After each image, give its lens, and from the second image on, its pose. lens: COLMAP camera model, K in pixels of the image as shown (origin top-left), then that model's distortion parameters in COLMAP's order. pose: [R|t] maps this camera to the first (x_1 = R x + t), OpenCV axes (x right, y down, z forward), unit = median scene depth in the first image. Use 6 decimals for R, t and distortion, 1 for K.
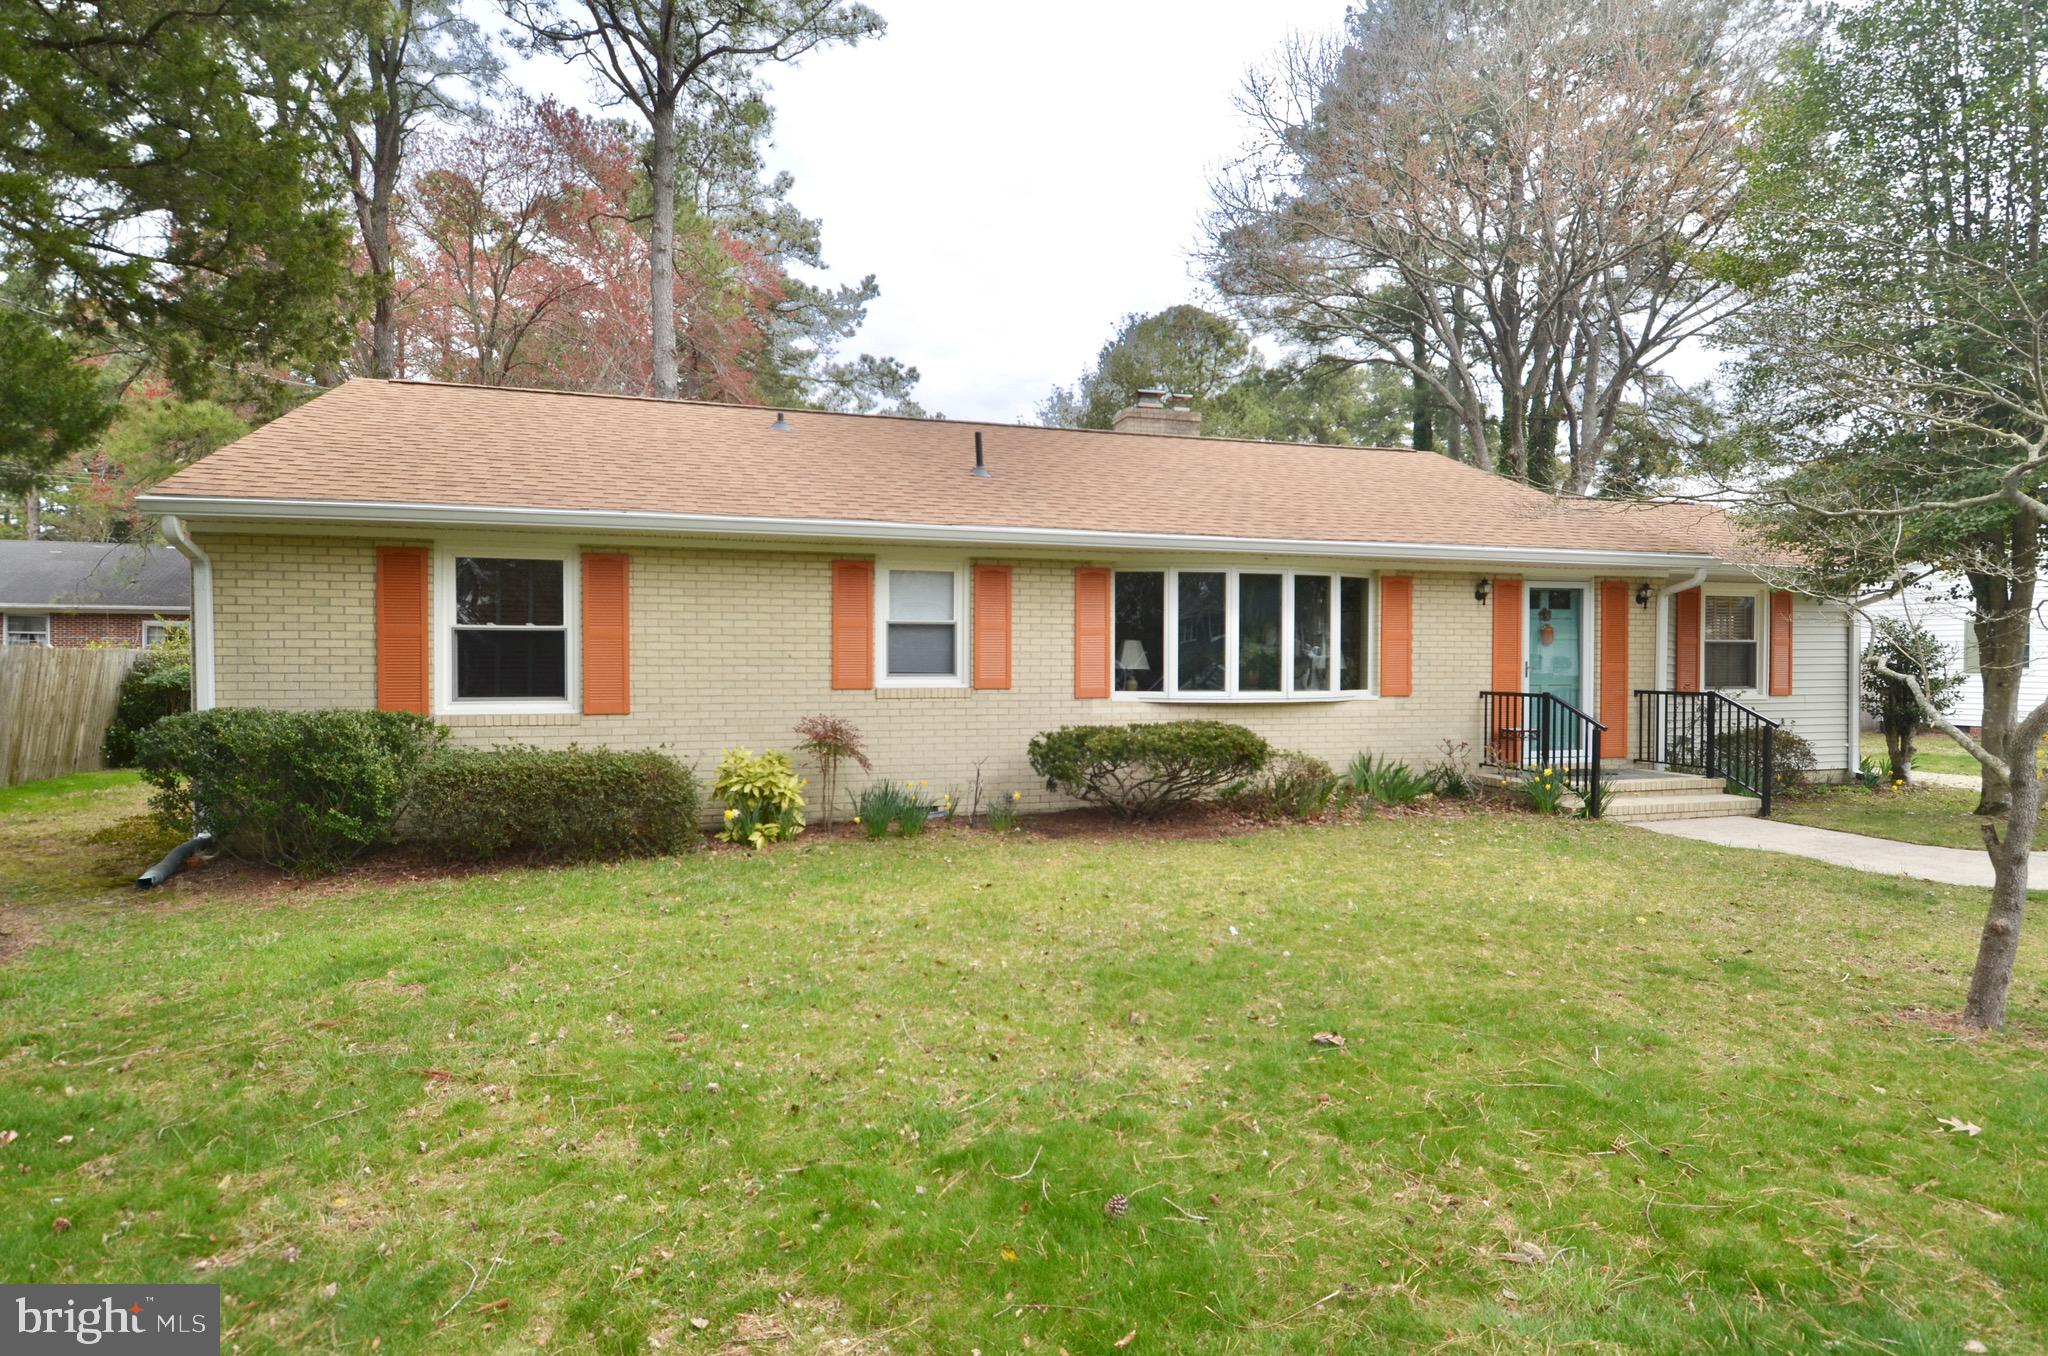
lens RADIAL K [[1063.8, 0, 1030.4], [0, 1063.8, 679.2], [0, 0, 1]] dist [0.038085, -0.041526]
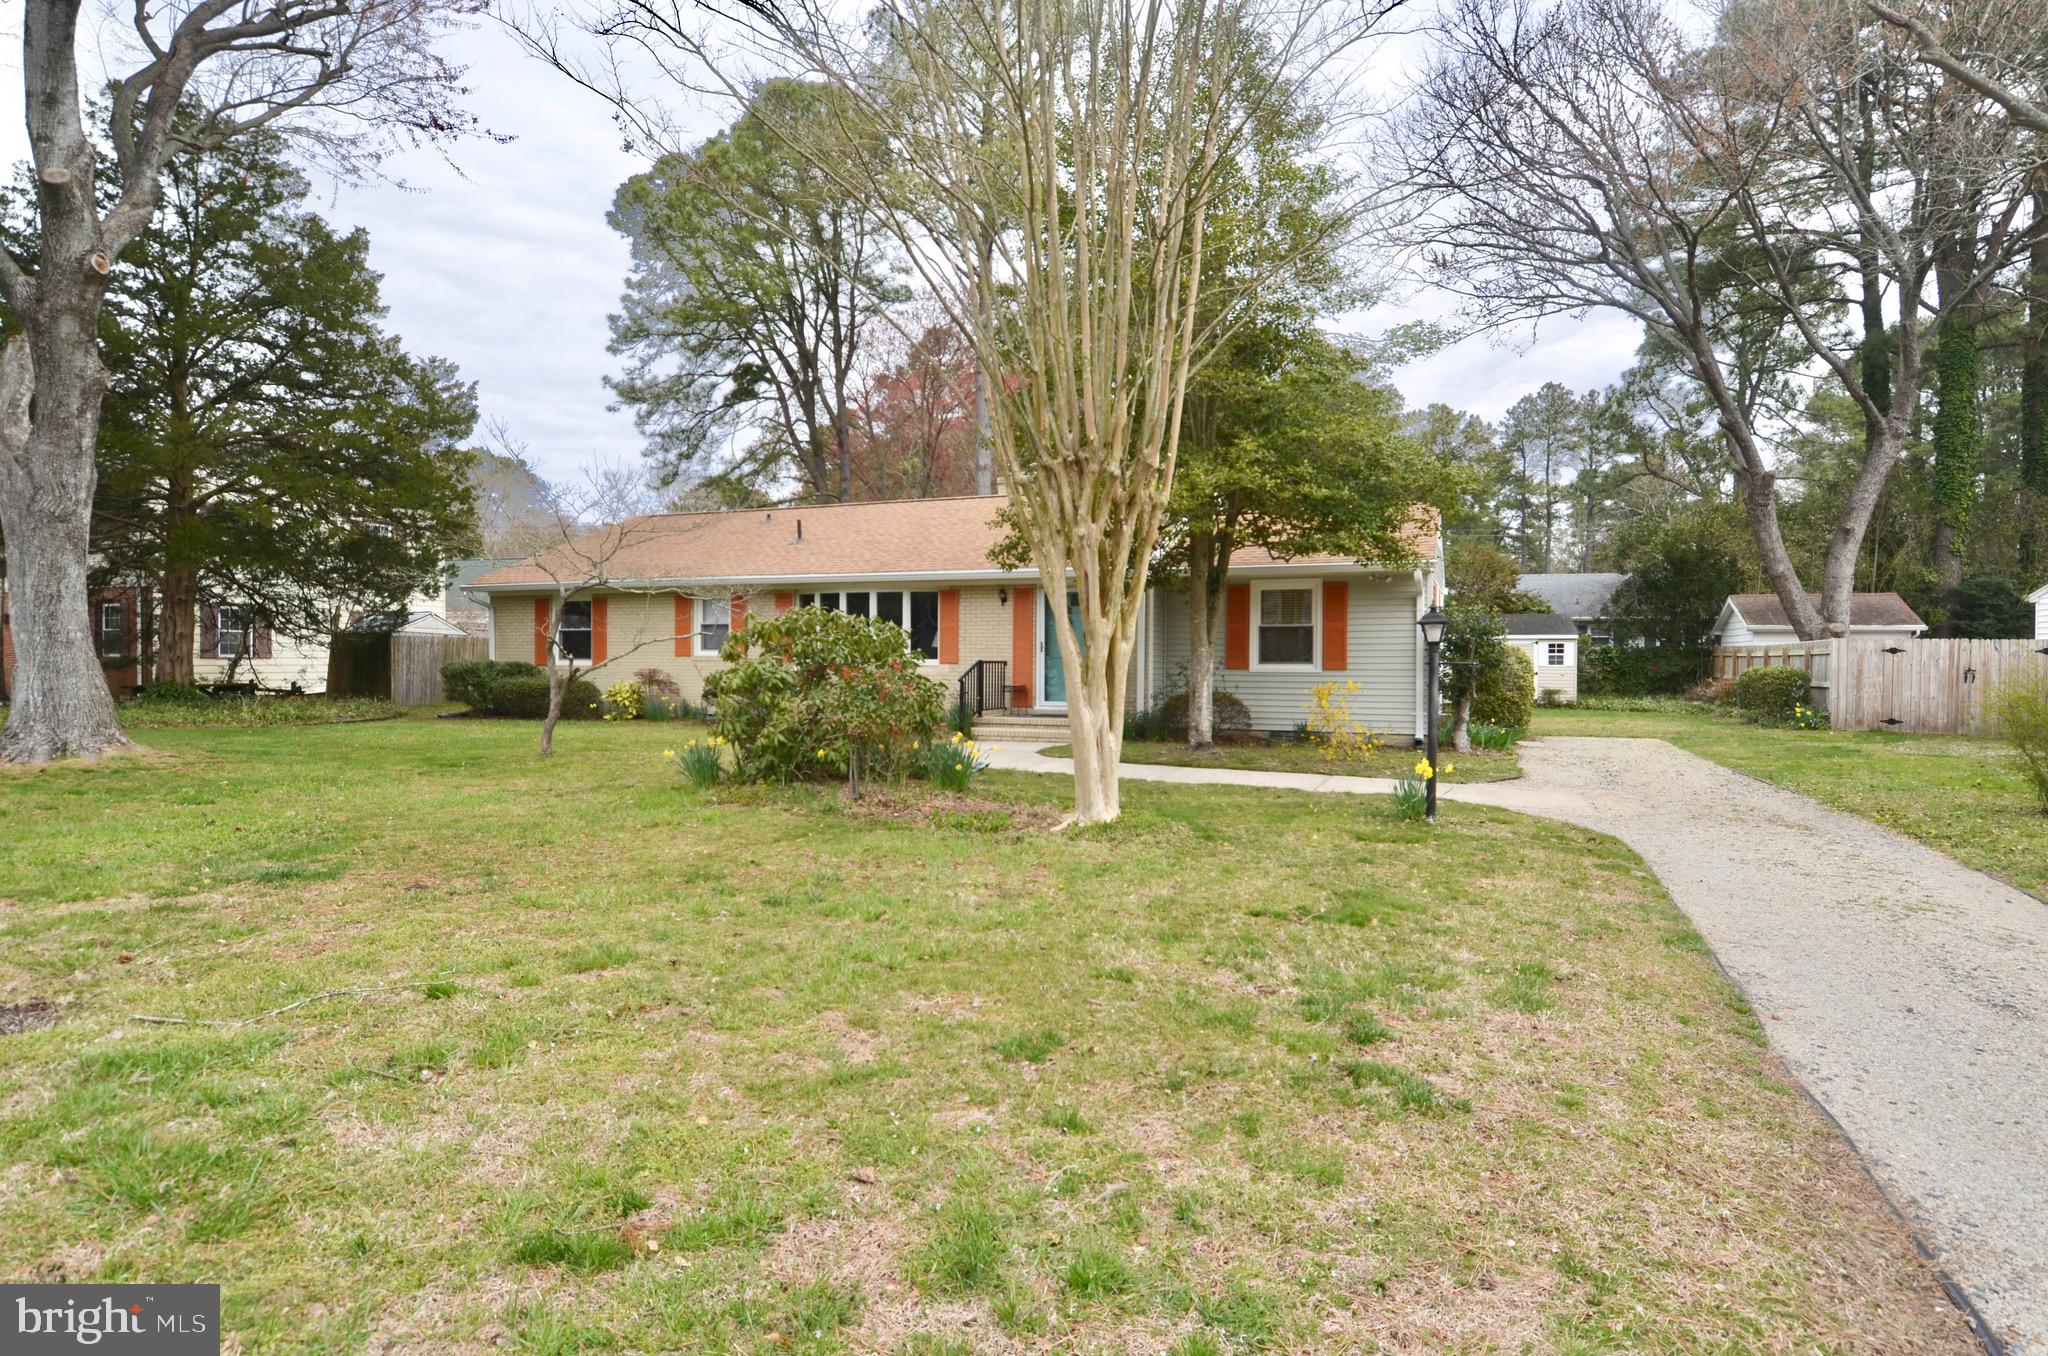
lens RADIAL K [[1063.8, 0, 1029.4], [0, 1063.8, 671.0], [0, 0, 1]] dist [0.038085, -0.041526]
pose [[0.773295, 0.008745, -0.633986, 1.625132], [-0.012540, 0.999920, -0.001503, 0.031491], [0.633922, 0.009112, 0.773343, -0.199829]]
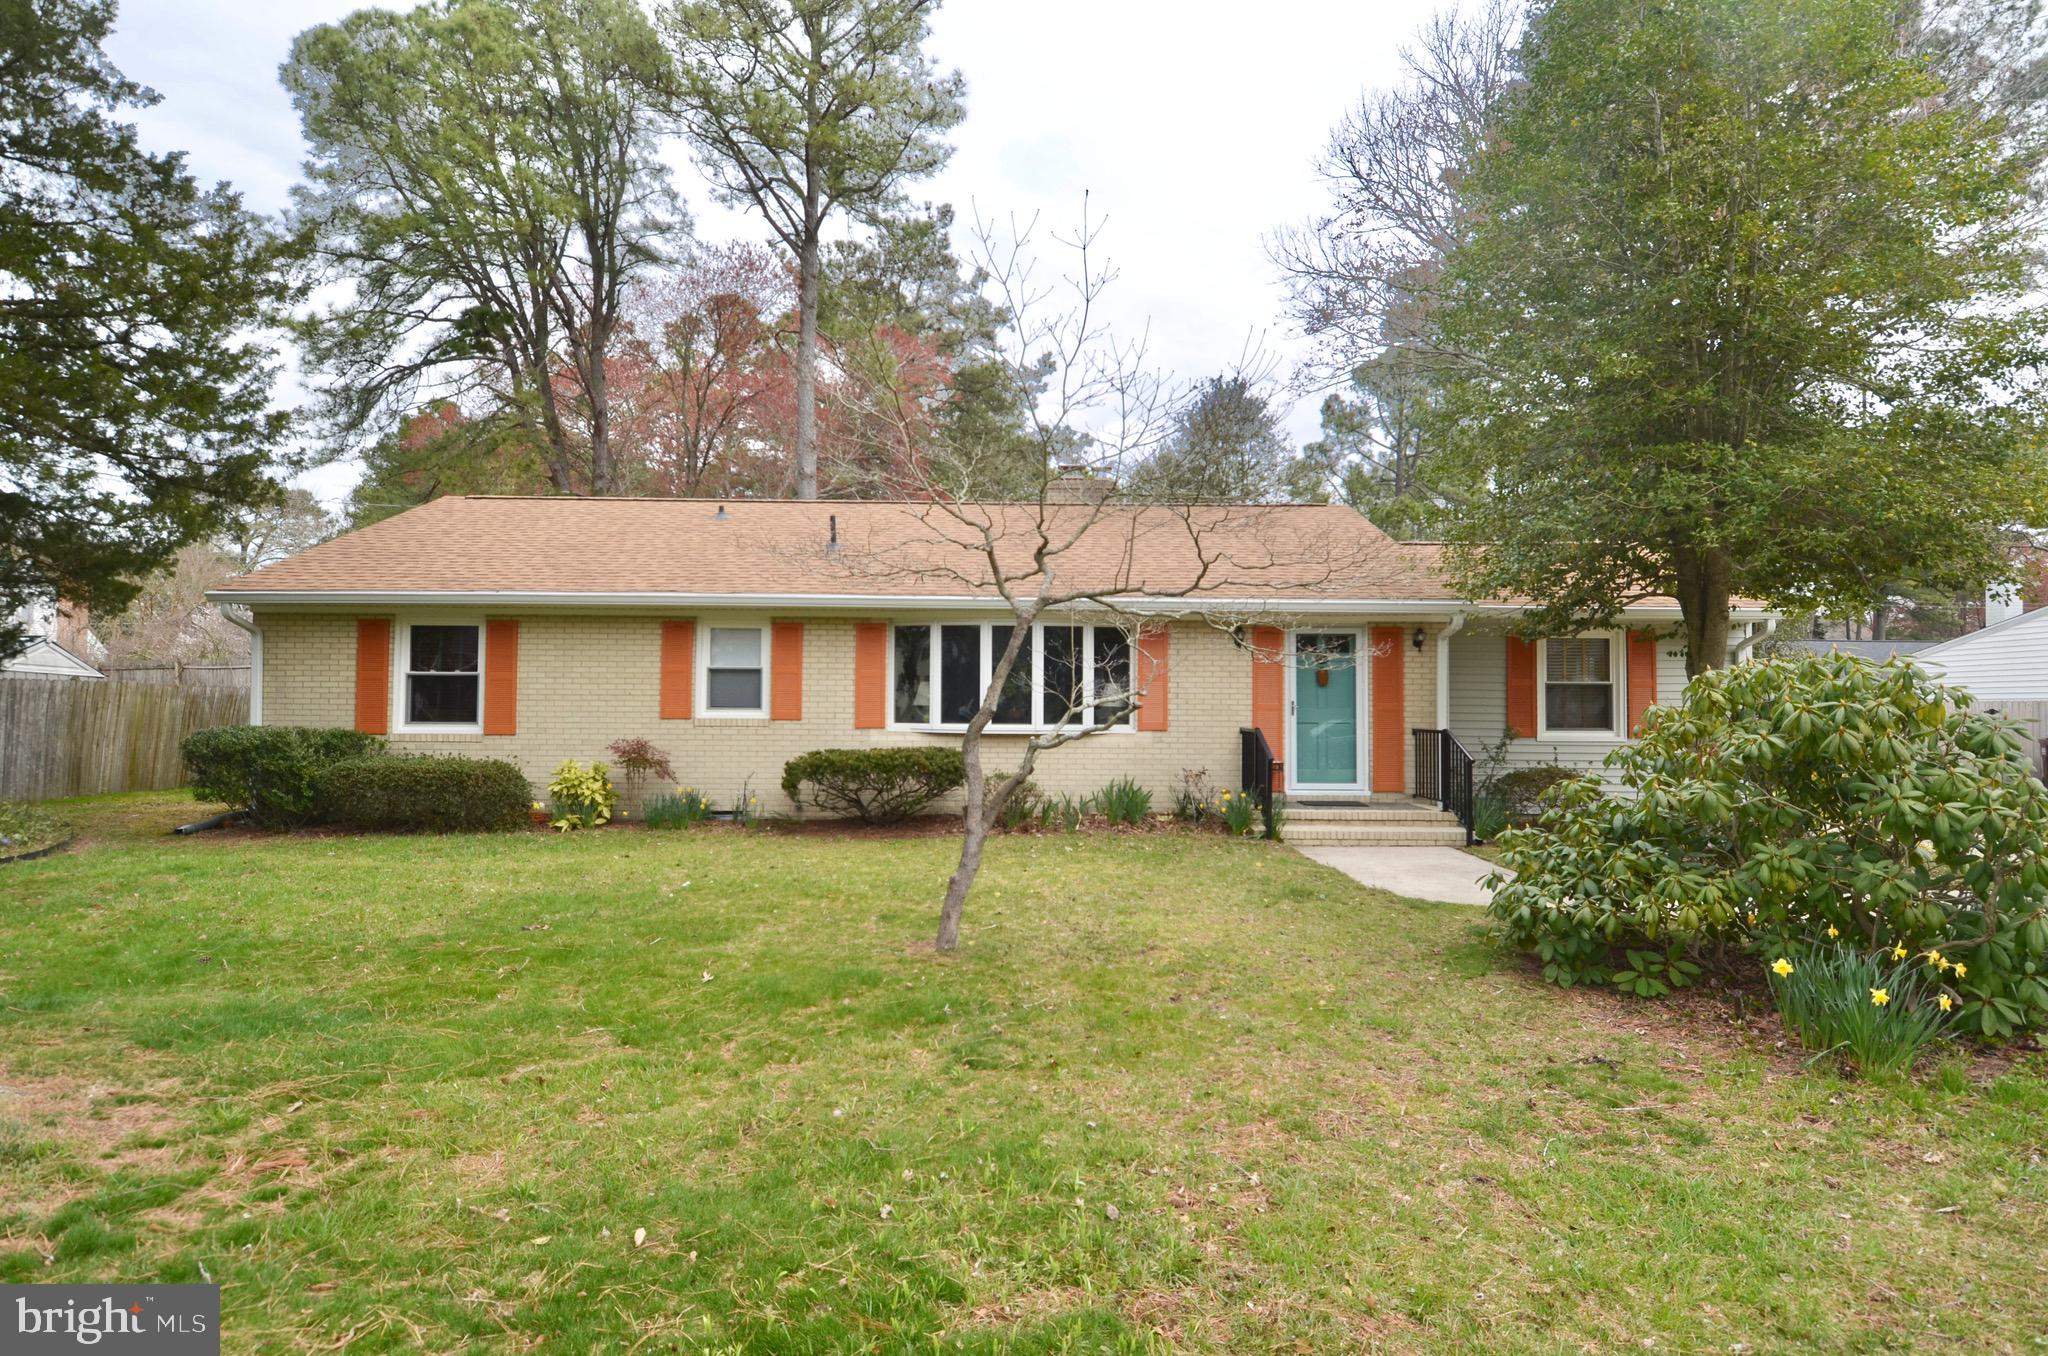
lens RADIAL K [[1063.8, 0, 1032.8], [0, 1063.8, 675.6], [0, 0, 1]] dist [0.038085, -0.041526]
pose [[0.961111, -0.004338, -0.276127, 0.589605], [-0.009231, 0.998813, -0.047820, 0.014248], [0.276006, 0.048509, 0.959931, -0.144537]]
